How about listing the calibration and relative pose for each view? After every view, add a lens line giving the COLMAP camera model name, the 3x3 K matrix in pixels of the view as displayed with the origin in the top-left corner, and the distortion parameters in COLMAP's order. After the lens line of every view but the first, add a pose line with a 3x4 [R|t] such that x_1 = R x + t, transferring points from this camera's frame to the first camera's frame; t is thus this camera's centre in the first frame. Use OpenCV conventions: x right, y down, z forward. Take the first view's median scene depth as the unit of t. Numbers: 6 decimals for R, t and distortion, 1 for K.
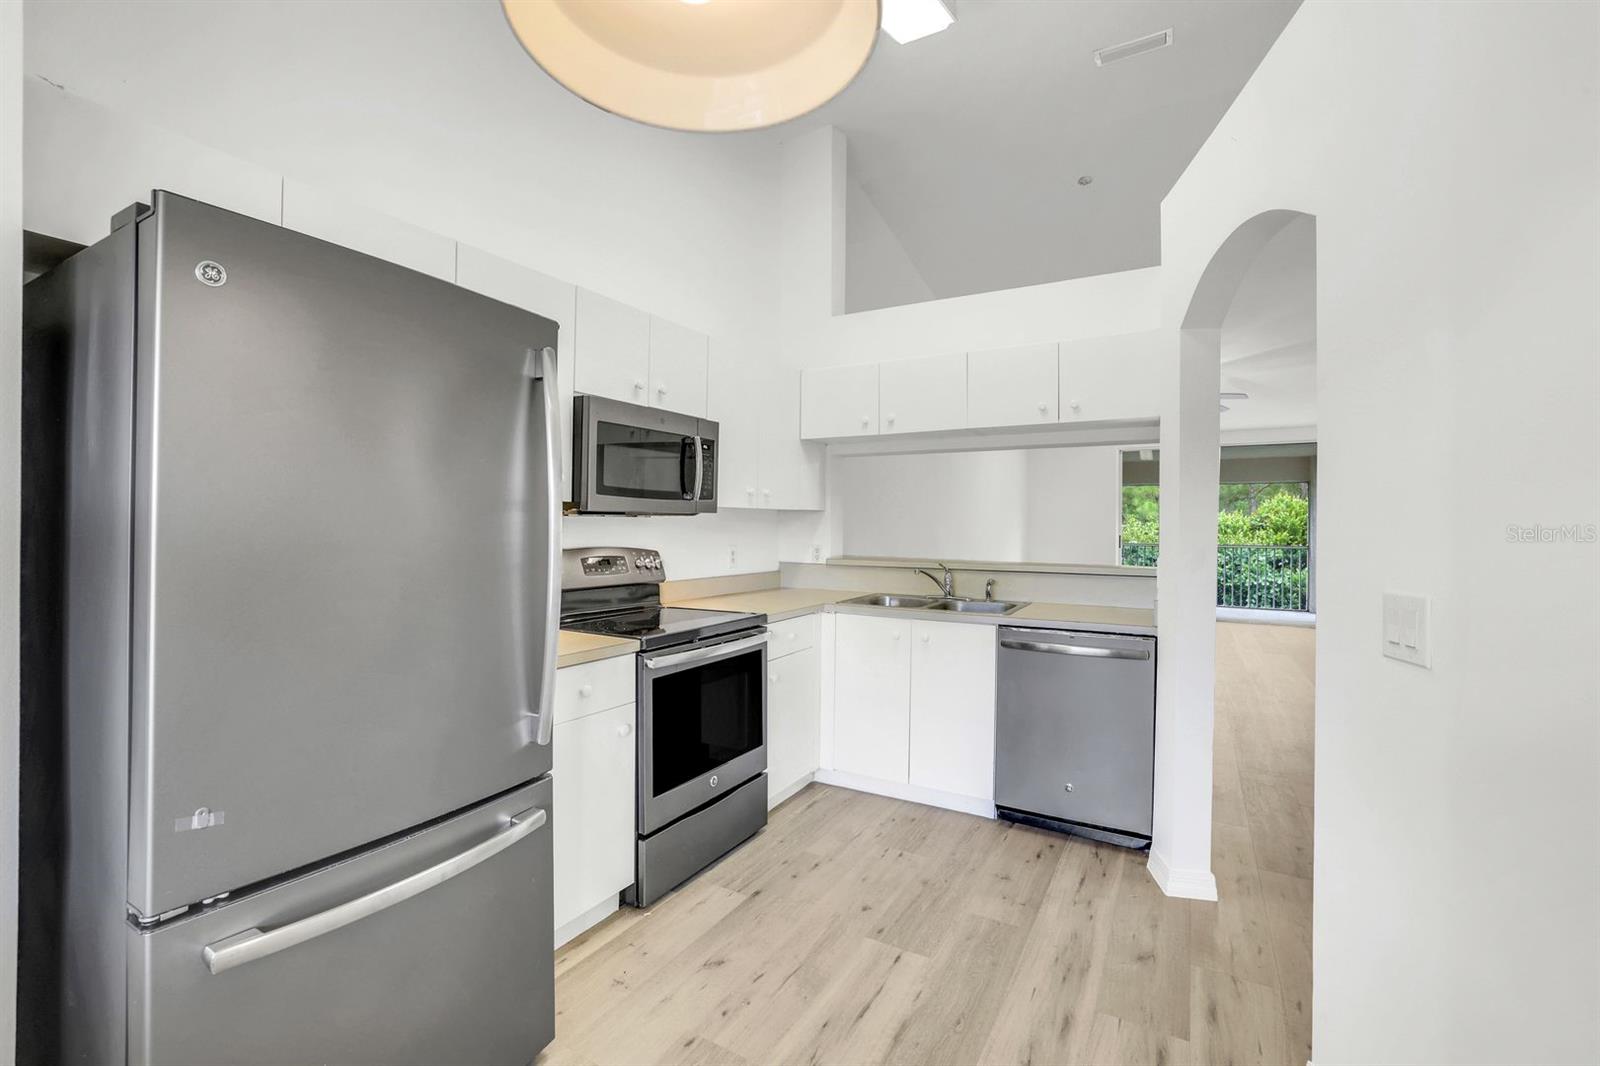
lens RADIAL K [[693.0, 0, 769.6], [0, 693.0, 524.7], [0, 0, 1]] dist [-0.032158, 0.000563]
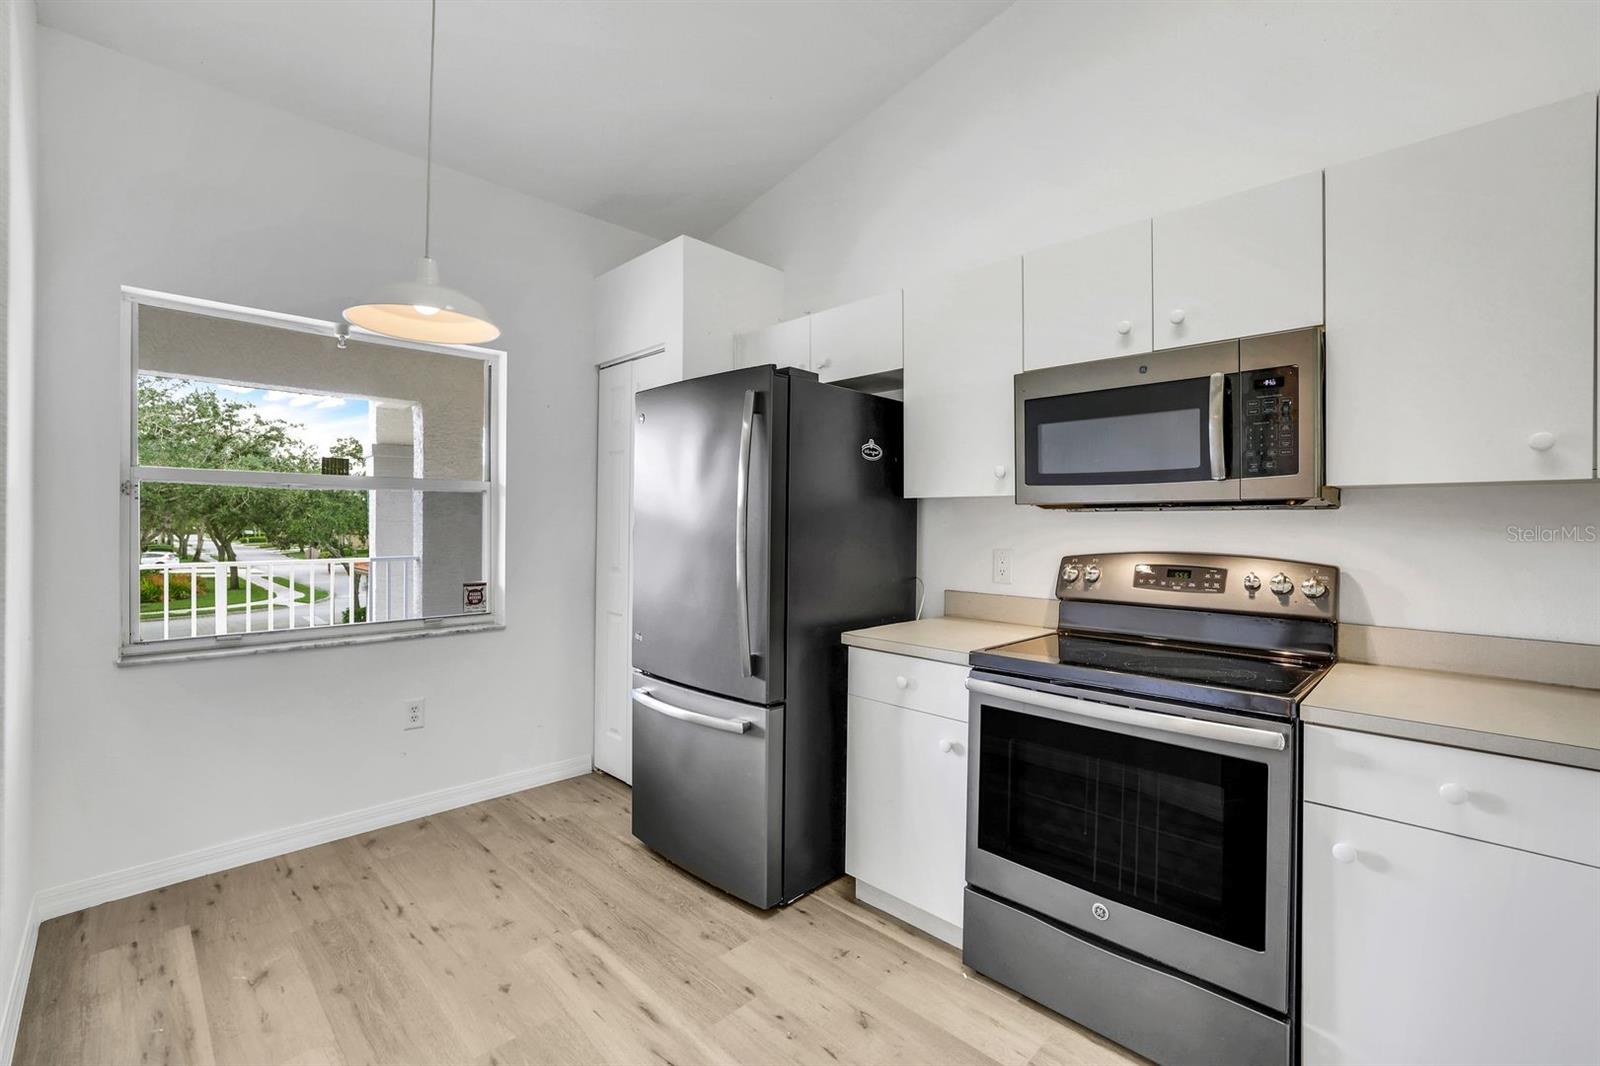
lens RADIAL K [[687.4, 0, 790.9], [0, 687.4, 526.3], [0, 0, 1]] dist [-0.033267, 0.011911]
pose [[-0.240199, -0.001952, -0.970722, 0.564923], [-0.007861, 0.999969, -0.000066, 0.008616], [0.970692, 0.007615, -0.240207, 0.802958]]
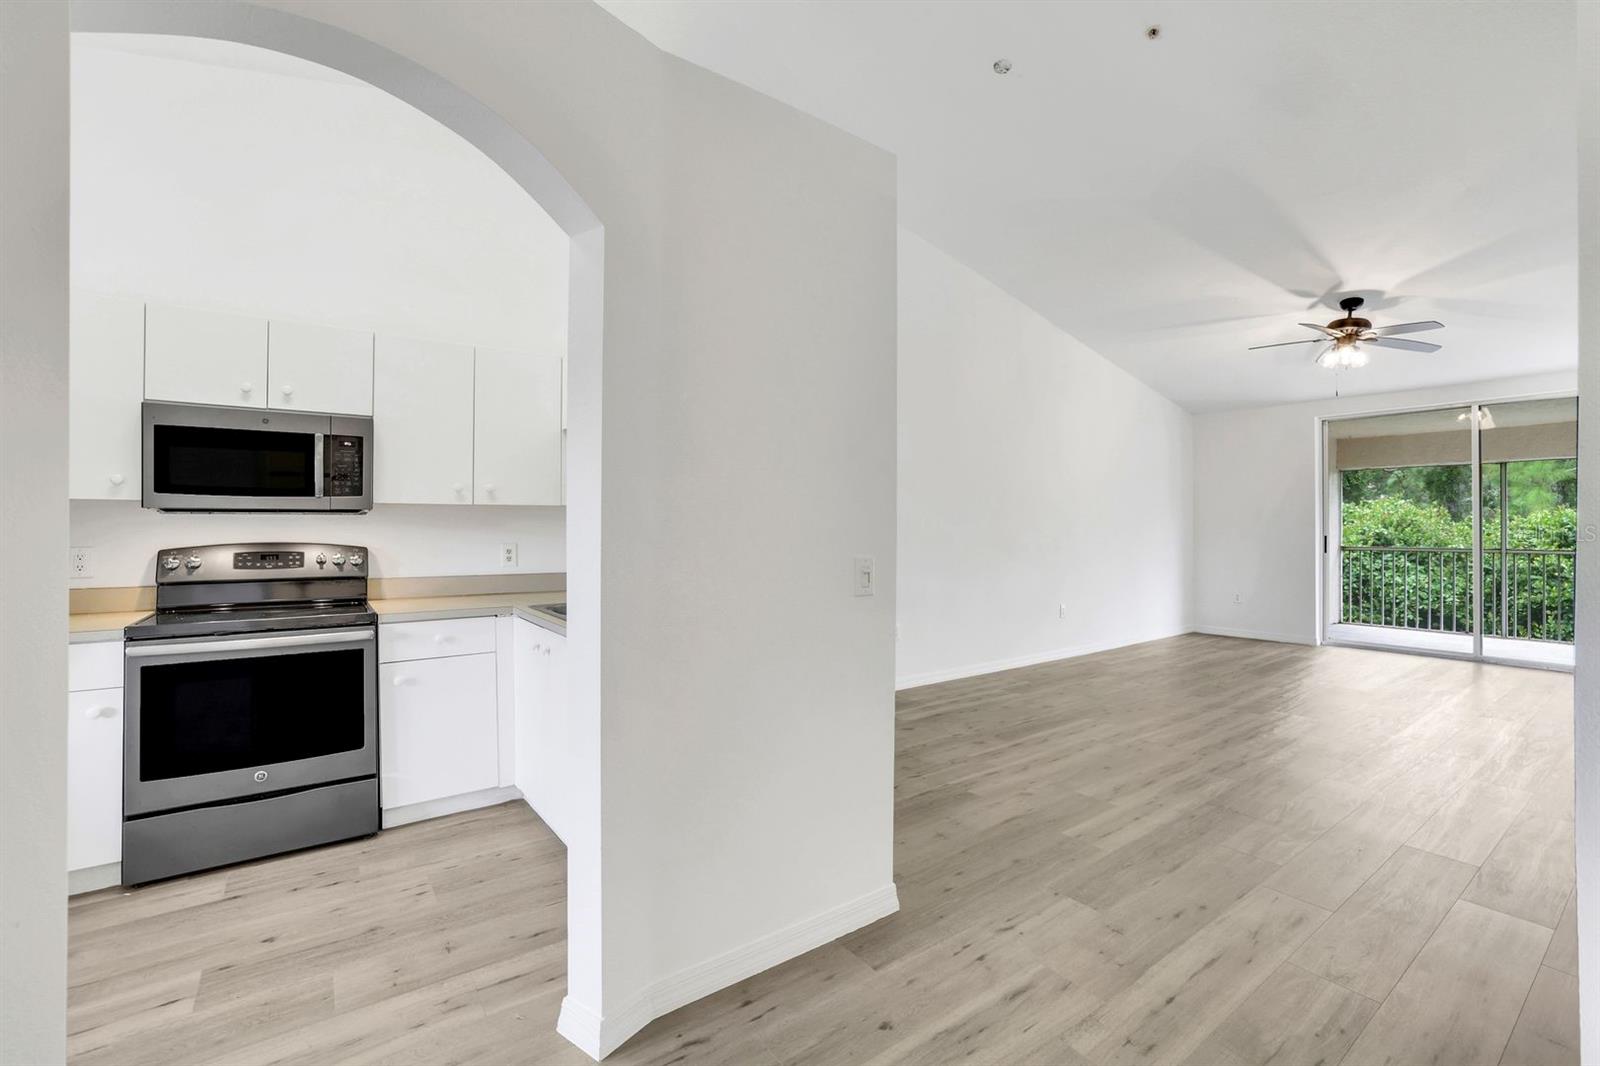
lens RADIAL K [[687.4, 0, 790.9], [0, 687.4, 526.3], [0, 0, 1]] dist [-0.033267, 0.011911]
pose [[0.917236, -0.007161, -0.398280, 0.936512], [0.005400, 0.999970, -0.005542, 0.017966], [0.398308, 0.002932, 0.917247, 0.378255]]
